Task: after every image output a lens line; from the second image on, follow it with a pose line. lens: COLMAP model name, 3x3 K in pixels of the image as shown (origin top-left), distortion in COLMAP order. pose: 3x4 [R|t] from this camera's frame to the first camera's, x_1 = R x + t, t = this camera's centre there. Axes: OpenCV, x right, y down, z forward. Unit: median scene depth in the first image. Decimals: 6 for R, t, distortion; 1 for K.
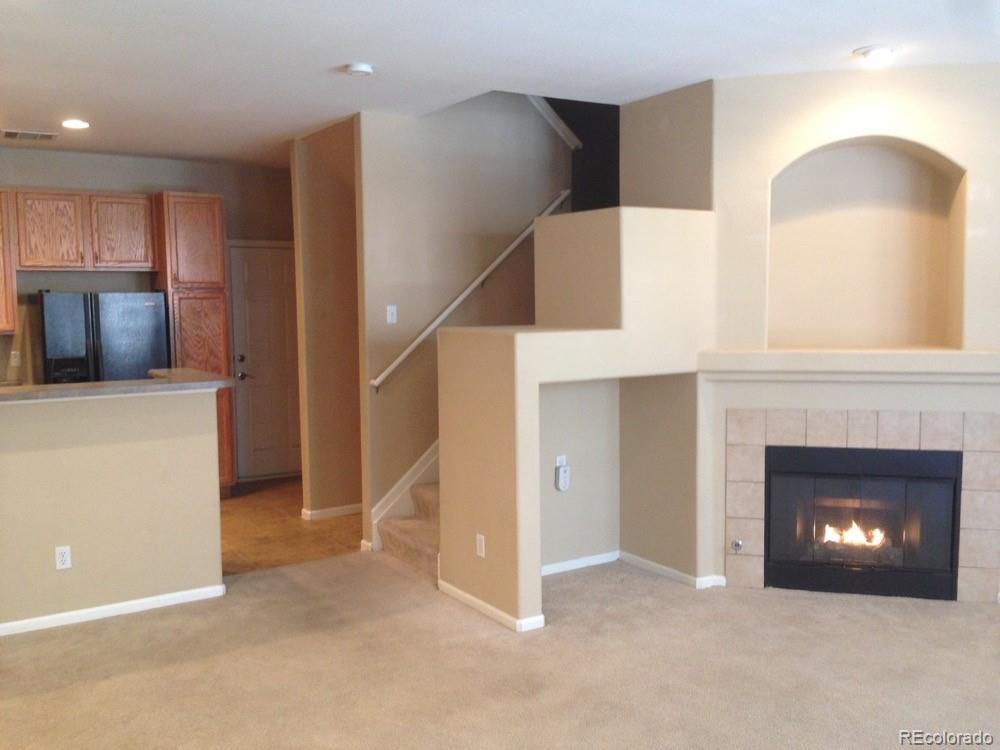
lens RADIAL K [[916.3, 0, 479.8], [0, 916.3, 373.6], [0, 0, 1]] dist [0.115931, -0.200078]
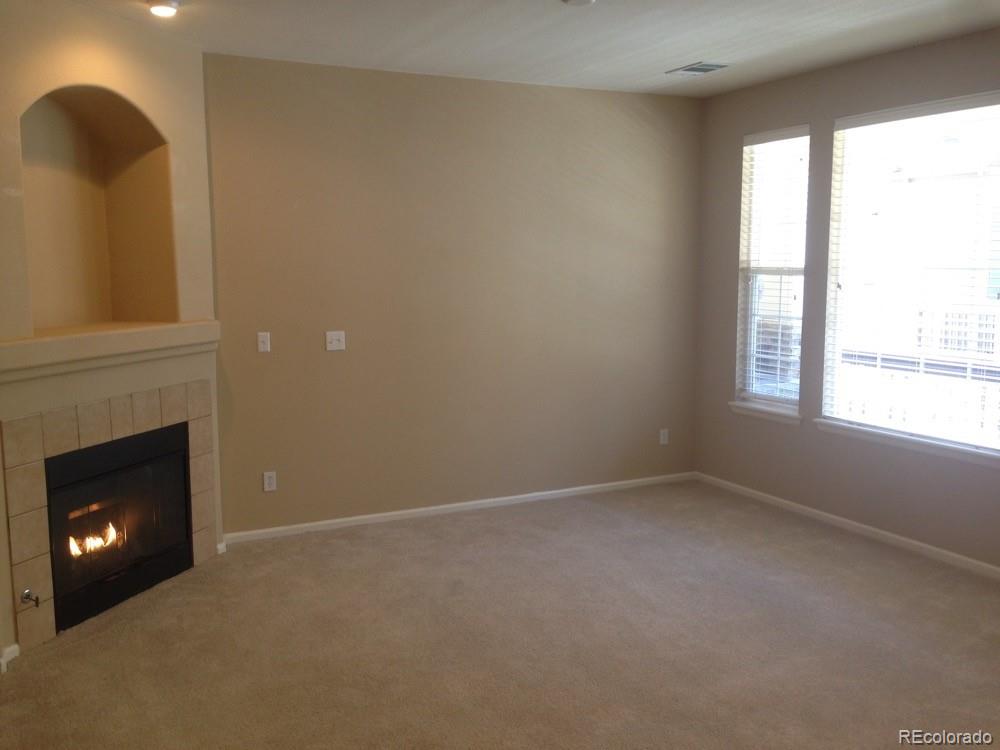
lens RADIAL K [[916.3, 0, 479.8], [0, 916.3, 373.6], [0, 0, 1]] dist [0.115931, -0.200078]
pose [[0.097022, -0.109122, 0.989282, -0.443685], [0.097679, 0.990217, 0.099645, -0.037805], [-0.990477, 0.086964, 0.106732, 0.556891]]
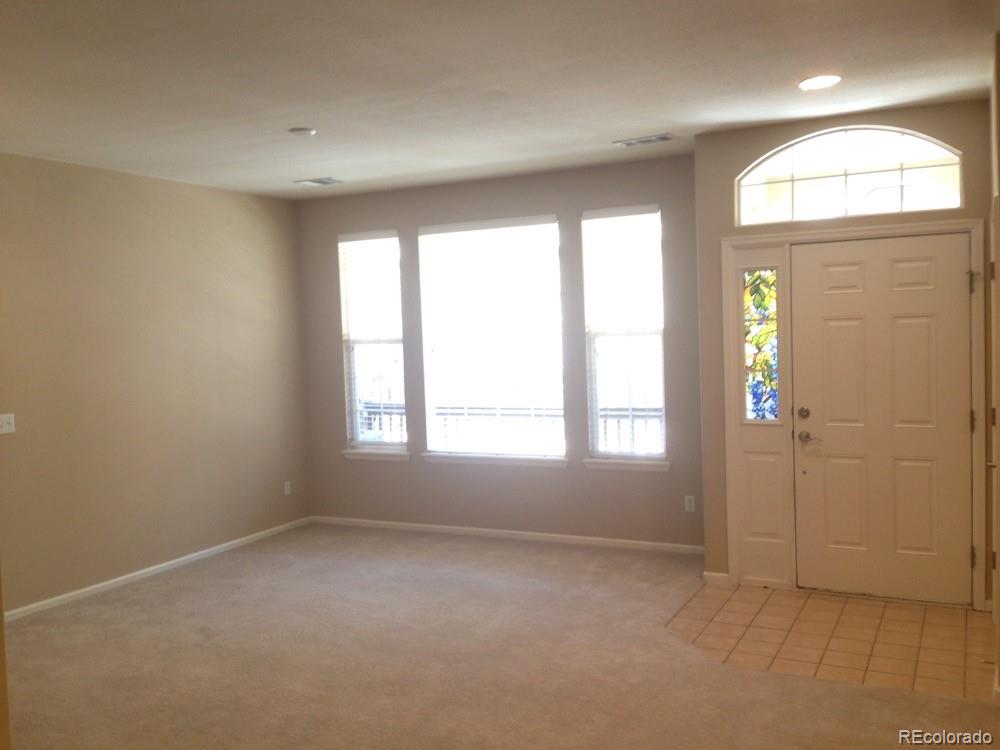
lens RADIAL K [[916.3, 0, 479.8], [0, 916.3, 373.6], [0, 0, 1]] dist [0.115931, -0.200078]
pose [[-0.511215, -0.010237, 0.859392, -0.584034], [0.121946, 0.988949, 0.084321, -0.066571], [-0.850757, 0.147905, -0.504317, 0.919335]]
